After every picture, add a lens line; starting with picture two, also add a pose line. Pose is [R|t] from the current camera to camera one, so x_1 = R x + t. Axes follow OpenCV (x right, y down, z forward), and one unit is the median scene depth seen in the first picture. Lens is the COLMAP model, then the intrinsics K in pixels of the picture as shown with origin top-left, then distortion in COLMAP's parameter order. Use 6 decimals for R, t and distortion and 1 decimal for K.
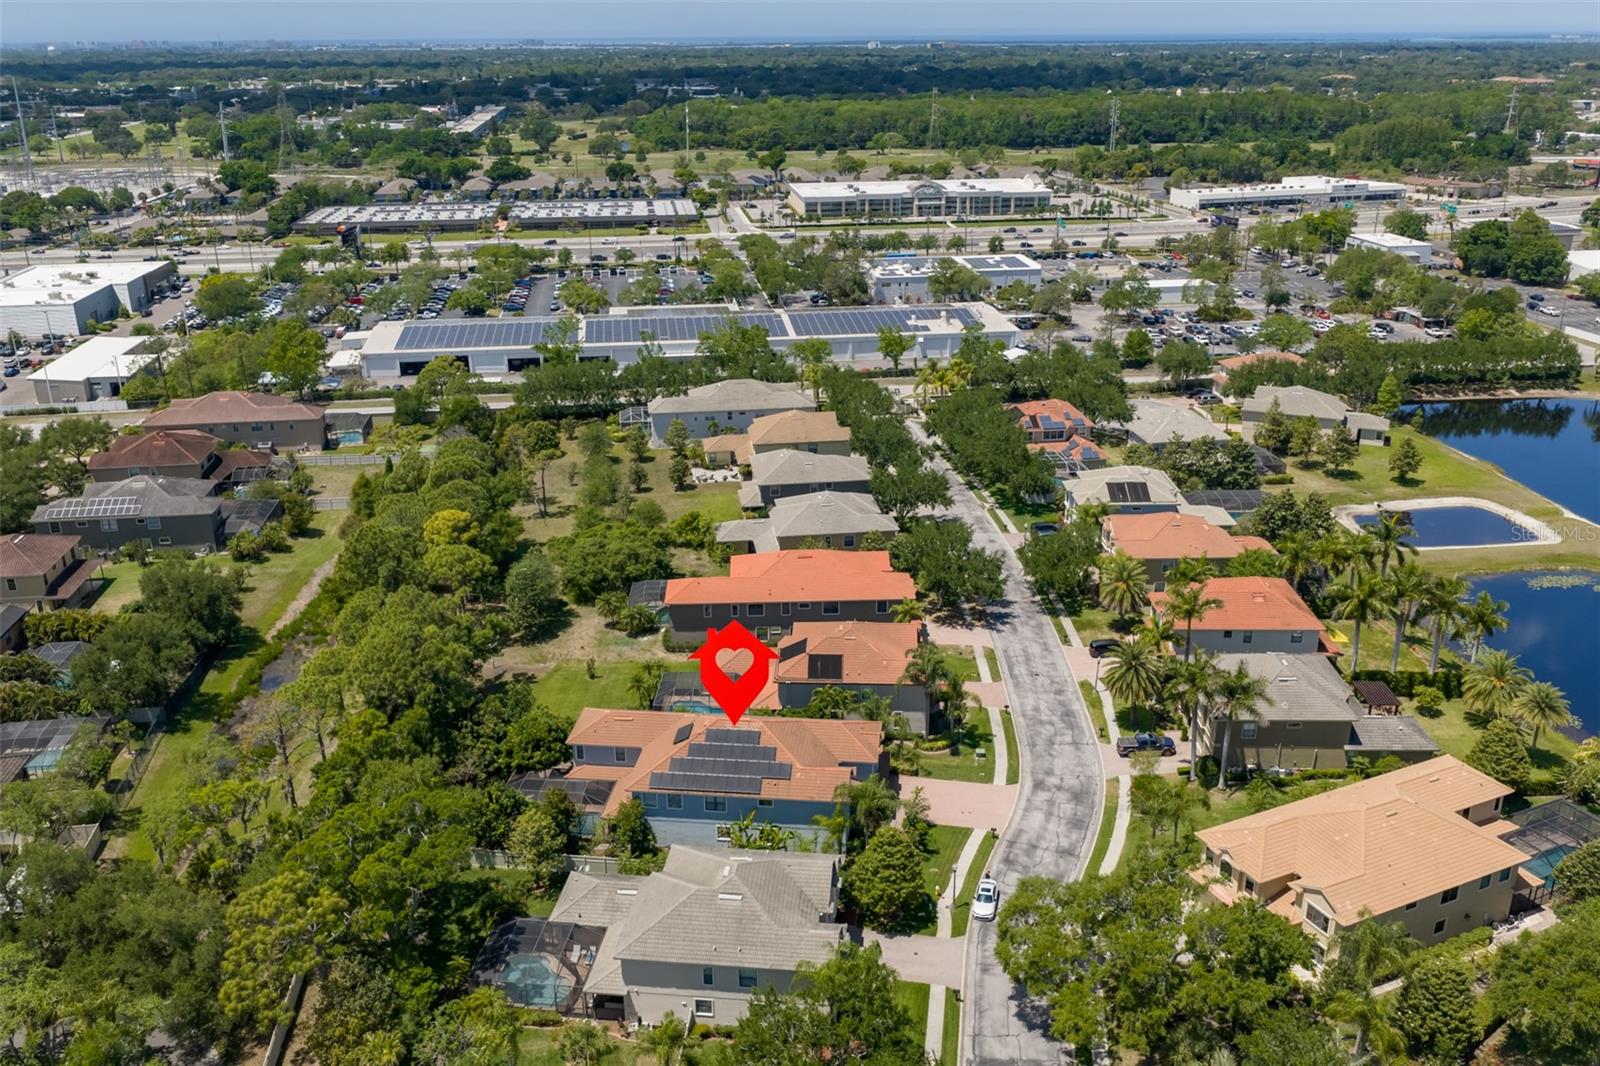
lens RADIAL K [[1326.0, 0, 800.2], [0, 1326.0, 538.1], [0, 0, 1]] dist [0.007960, -0.019885]
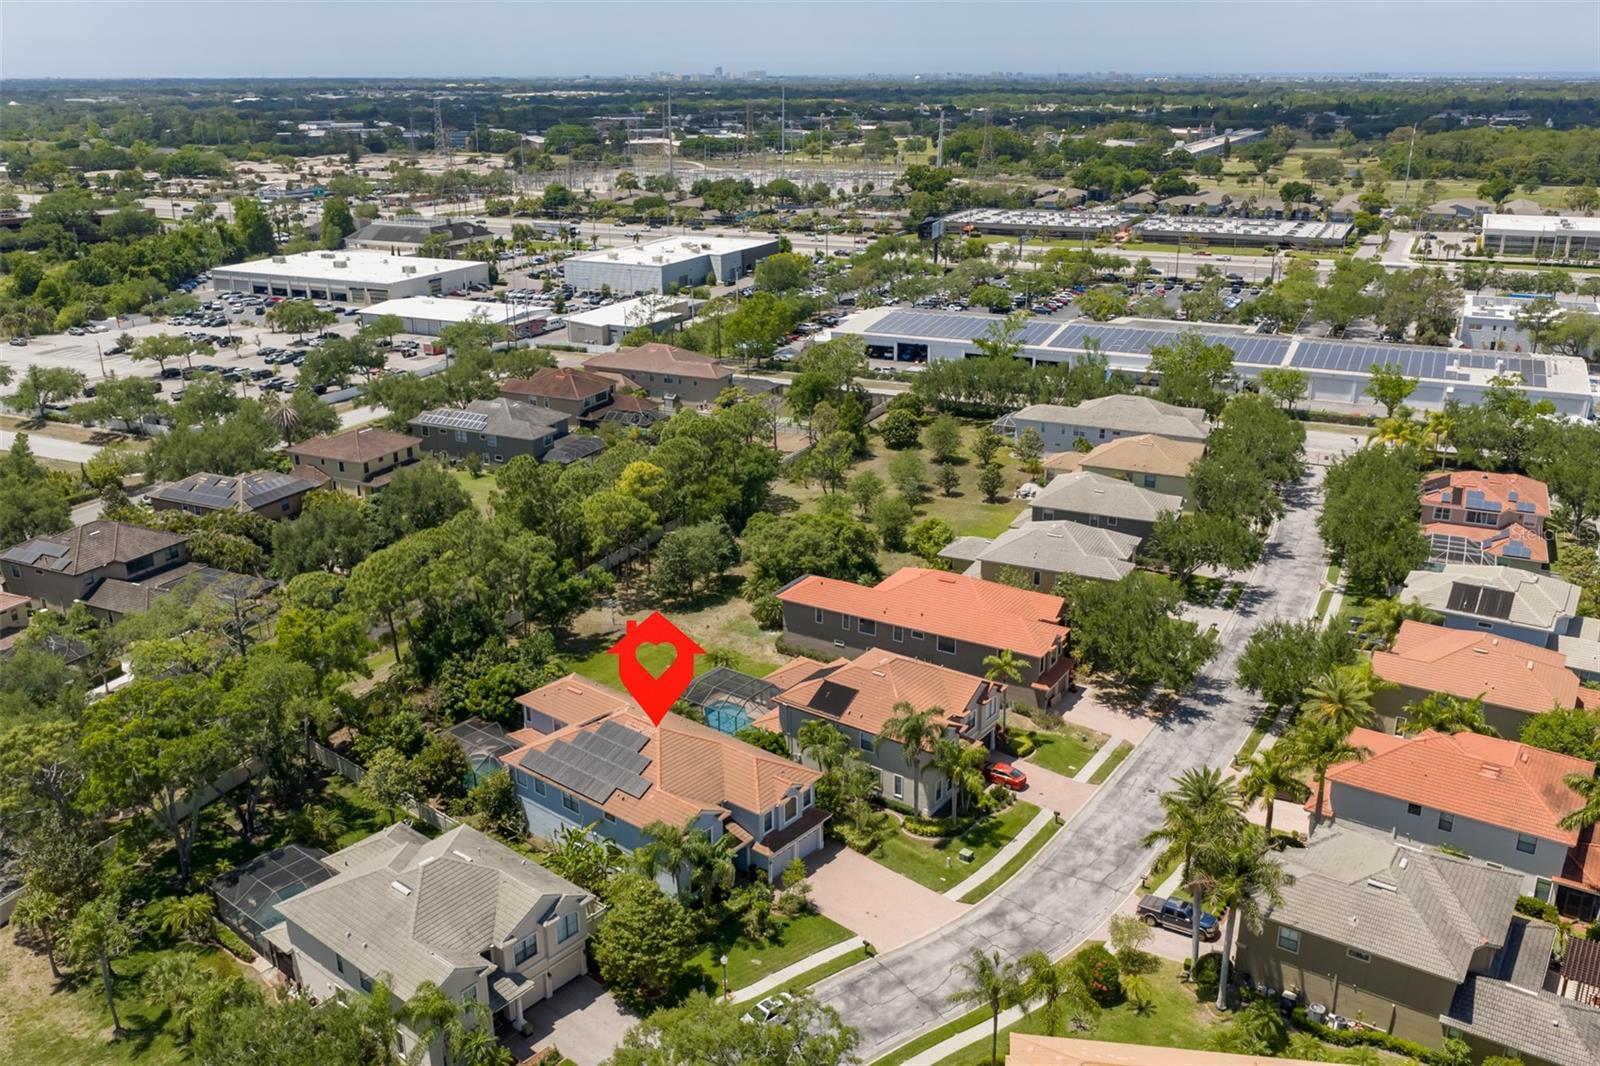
lens RADIAL K [[1326.0, 0, 798.8], [0, 1326.0, 532.1], [0, 0, 1]] dist [0.007960, -0.019885]
pose [[0.833980, 0.183579, -0.520362, 0.163965], [-0.197417, 0.979882, 0.029294, -0.010260], [0.515271, 0.078298, 0.853443, 0.105388]]
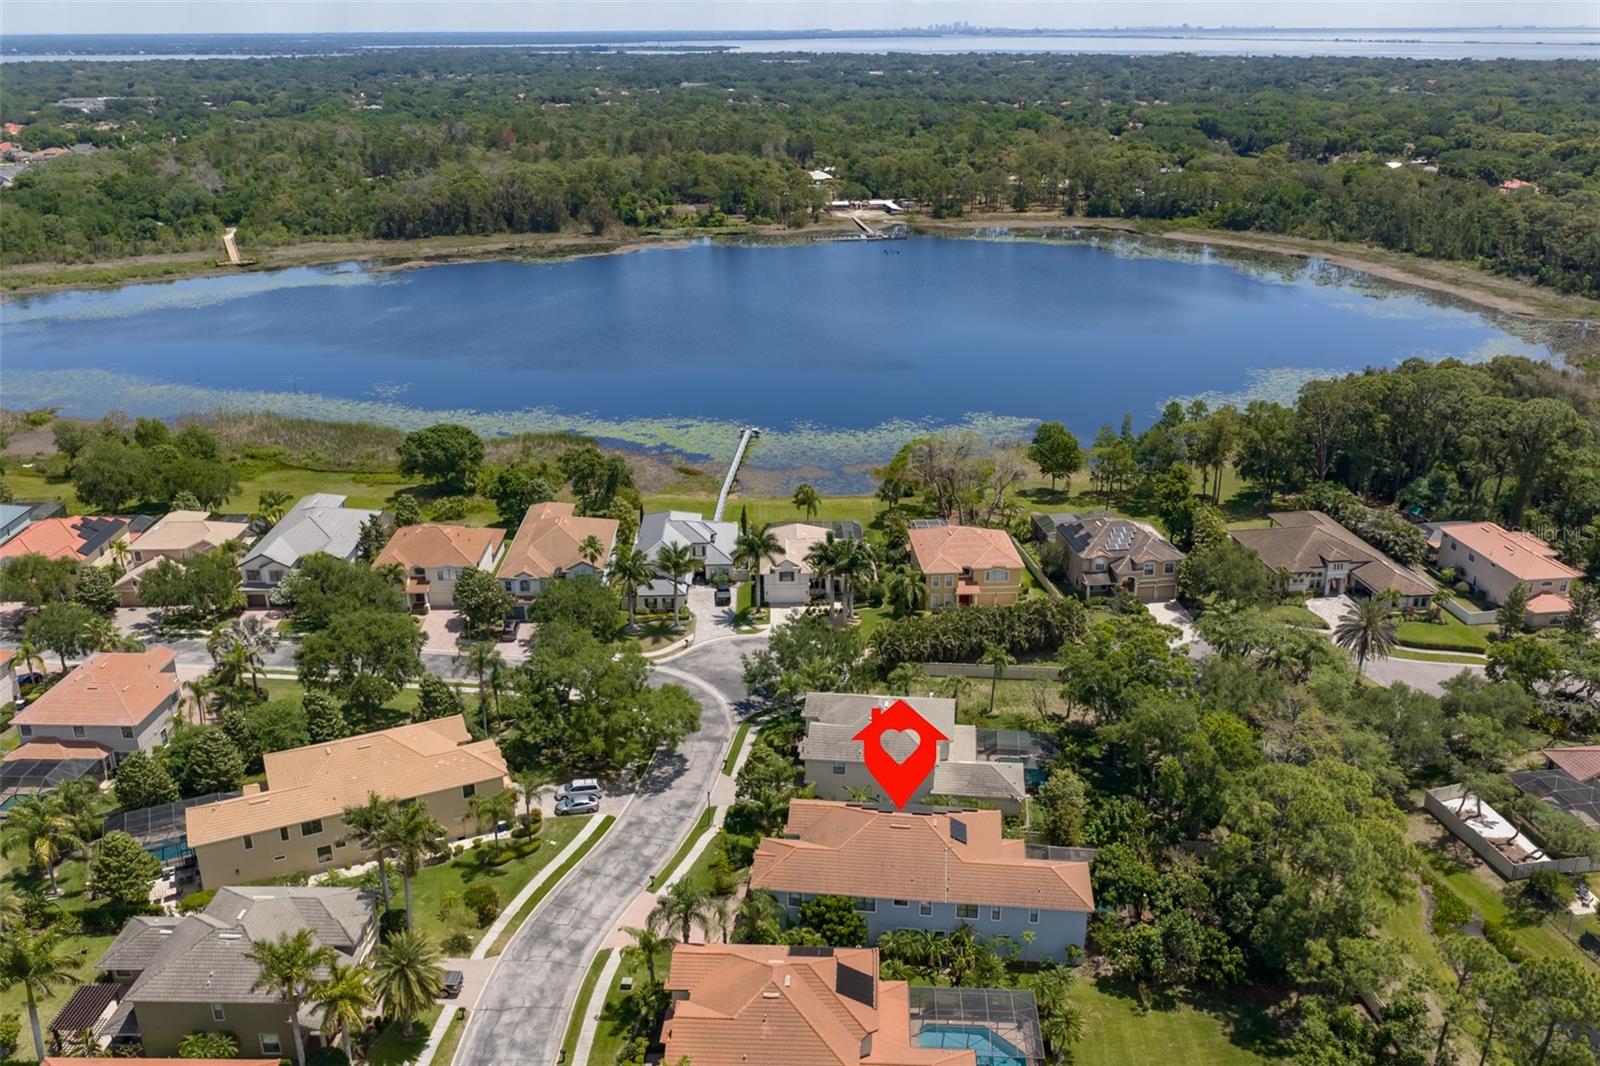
lens RADIAL K [[1326.0, 0, 801.2], [0, 1326.0, 533.7], [0, 0, 1]] dist [0.007960, -0.019885]
pose [[-0.999838, 0.015014, -0.009897, 0.011139], [0.004643, 0.747239, 0.664539, -0.238758], [0.017373, 0.664385, -0.747188, 0.559866]]
